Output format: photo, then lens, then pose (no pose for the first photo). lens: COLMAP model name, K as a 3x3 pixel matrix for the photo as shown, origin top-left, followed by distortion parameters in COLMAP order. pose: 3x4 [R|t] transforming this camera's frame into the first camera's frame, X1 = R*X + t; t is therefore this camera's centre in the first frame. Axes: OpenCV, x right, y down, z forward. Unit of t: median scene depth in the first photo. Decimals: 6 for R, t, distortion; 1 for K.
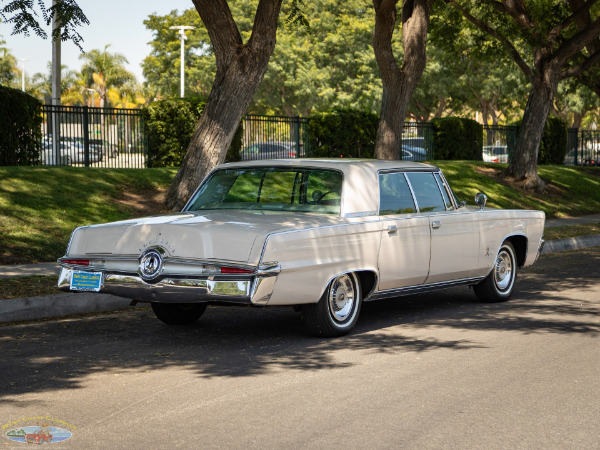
lens RADIAL K [[1575.3, 0, 300.0], [0, 1575.3, 225.0], [0, 0, 1]] dist [0.150877, -0.398059]
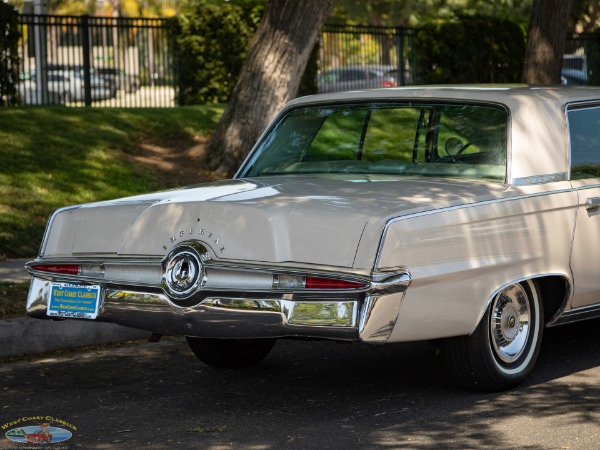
lens RADIAL K [[2160.6, 0, 300.0], [0, 2160.6, 225.0], [0, 0, 1]] dist [-0.010409, 2.041012]
pose [[0.999036, -0.013022, -0.041932, -0.016255], [0.013842, 0.999717, 0.019337, -0.006211], [0.041668, -0.019898, 0.998933, 0.186522]]
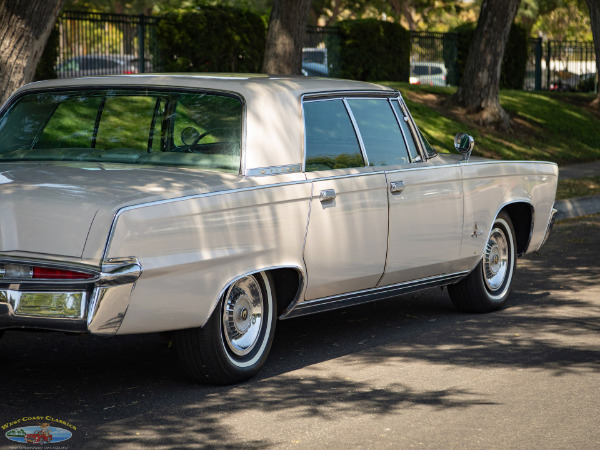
lens RADIAL K [[2160.6, 0, 300.0], [0, 2160.6, 225.0], [0, 0, 1]] dist [-0.010409, 2.041012]
pose [[0.997011, -0.000115, 0.077263, -0.012893], [-0.001773, 0.999701, 0.024368, -0.005733], [-0.077243, -0.024433, 0.996713, 0.199480]]
